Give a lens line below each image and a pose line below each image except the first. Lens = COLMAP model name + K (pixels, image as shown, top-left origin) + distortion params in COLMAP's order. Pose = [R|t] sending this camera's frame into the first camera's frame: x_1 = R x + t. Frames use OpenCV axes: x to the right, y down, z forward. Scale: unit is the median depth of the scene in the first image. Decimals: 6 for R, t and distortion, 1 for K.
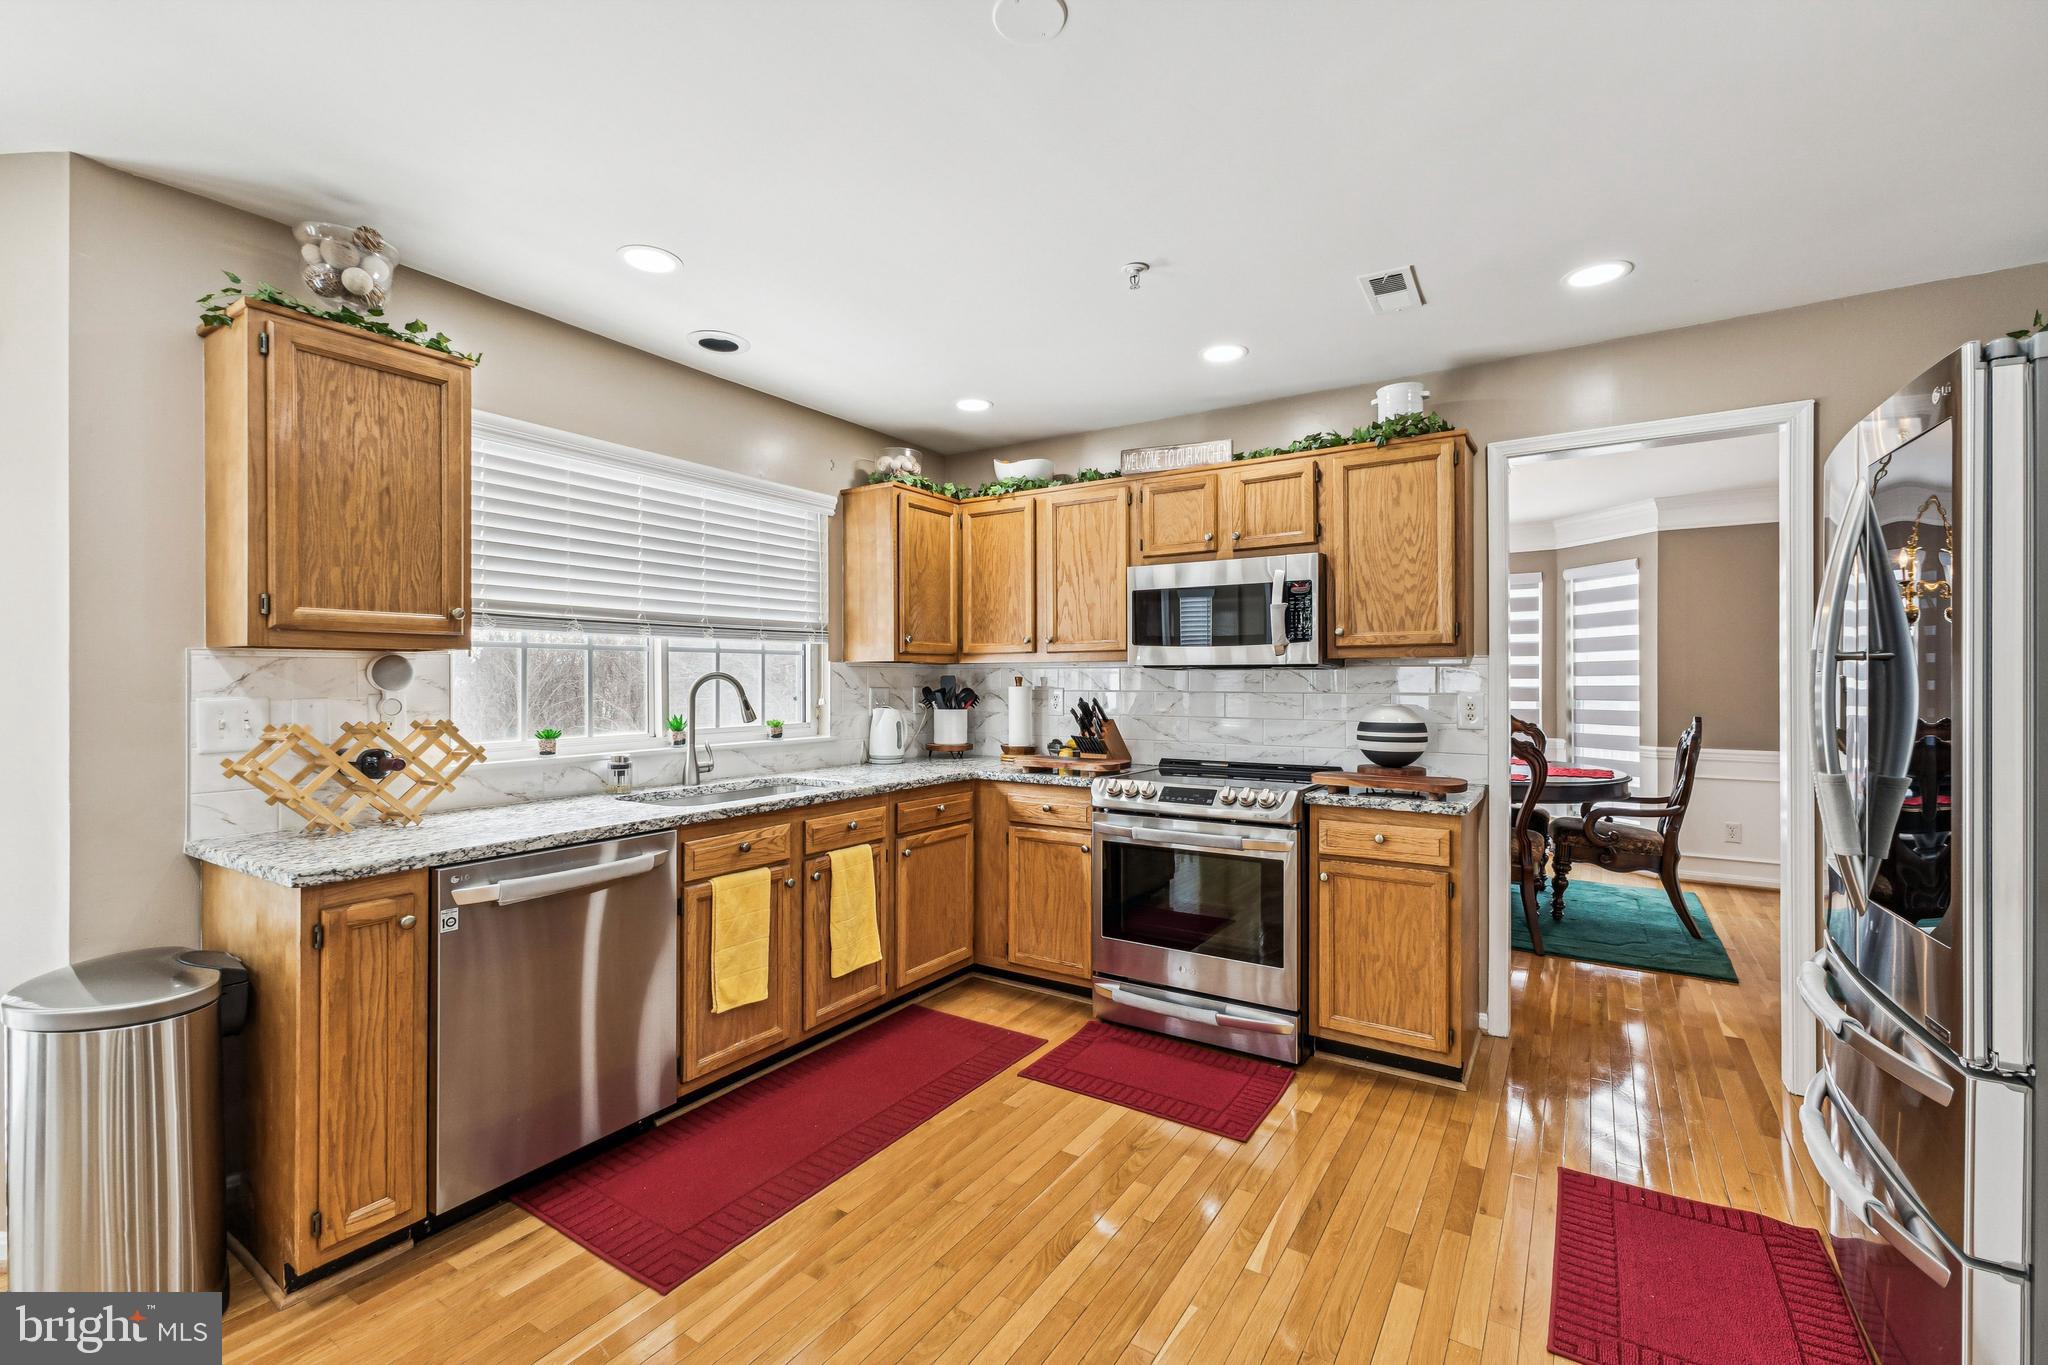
lens RADIAL K [[889.1, 0, 1021.9], [0, 889.1, 676.8], [0, 0, 1]] dist [0.008565, -0.000786]
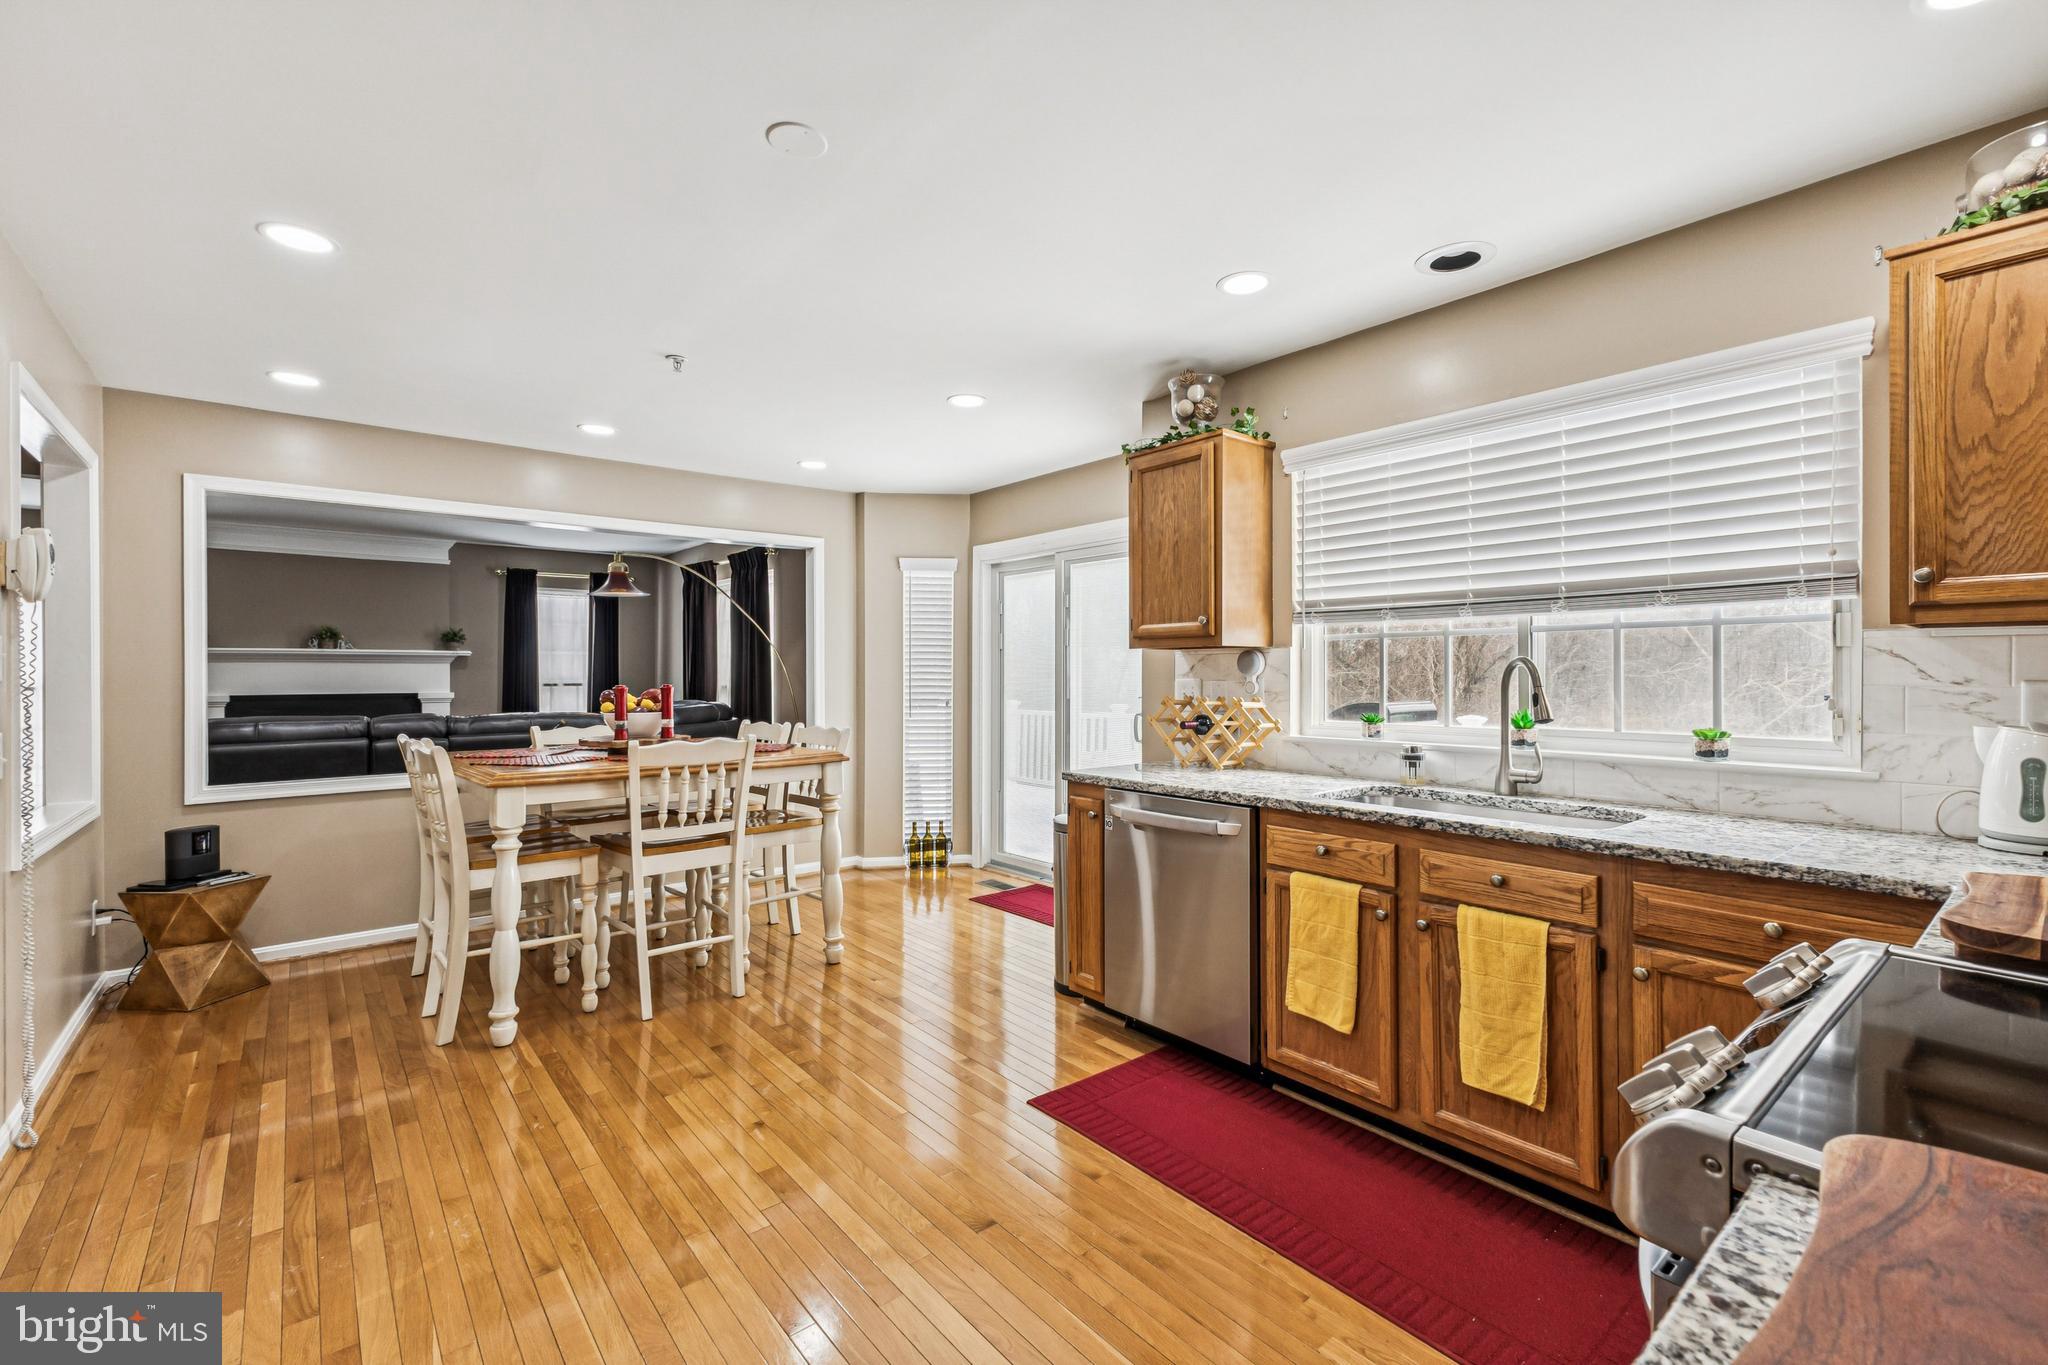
lens RADIAL K [[889.1, 0, 1028.6], [0, 889.1, 667.8], [0, 0, 1]] dist [0.008565, -0.000786]
pose [[-0.310150, -0.000626, -0.950687, 0.529740], [0.008369, 0.999959, -0.003388, 0.003797], [0.950651, -0.009007, -0.310132, 0.813918]]
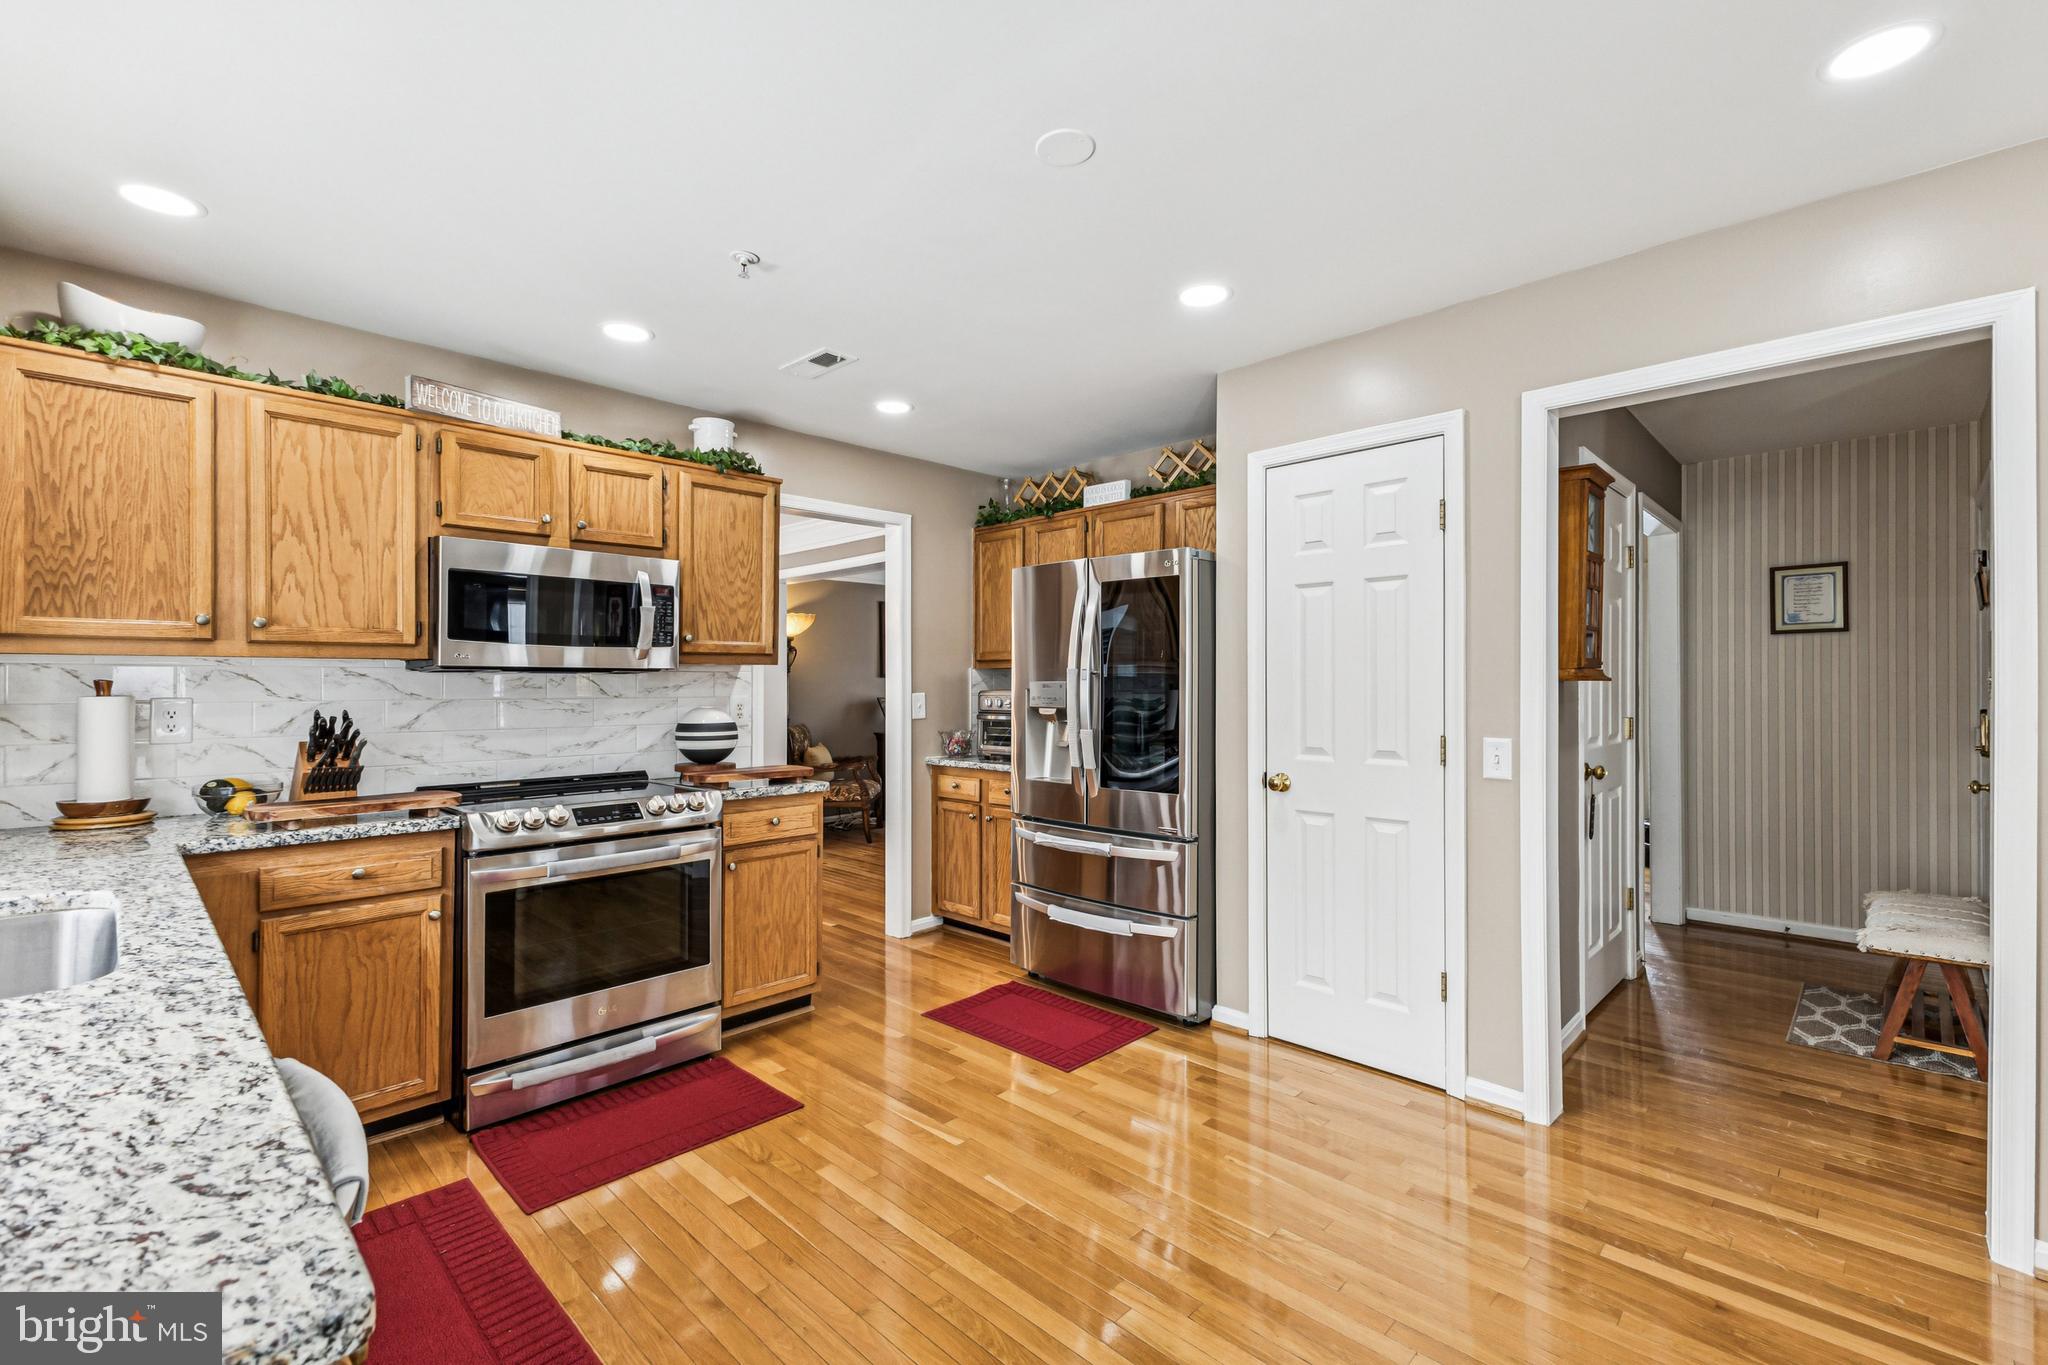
lens RADIAL K [[889.1, 0, 1024.2], [0, 889.1, 681.9], [0, 0, 1]] dist [0.008565, -0.000786]
pose [[0.193500, 0.001304, 0.981099, -0.583009], [-0.003966, 0.999992, -0.000547, -0.000316], [-0.981092, -0.003786, 0.193504, 0.397898]]
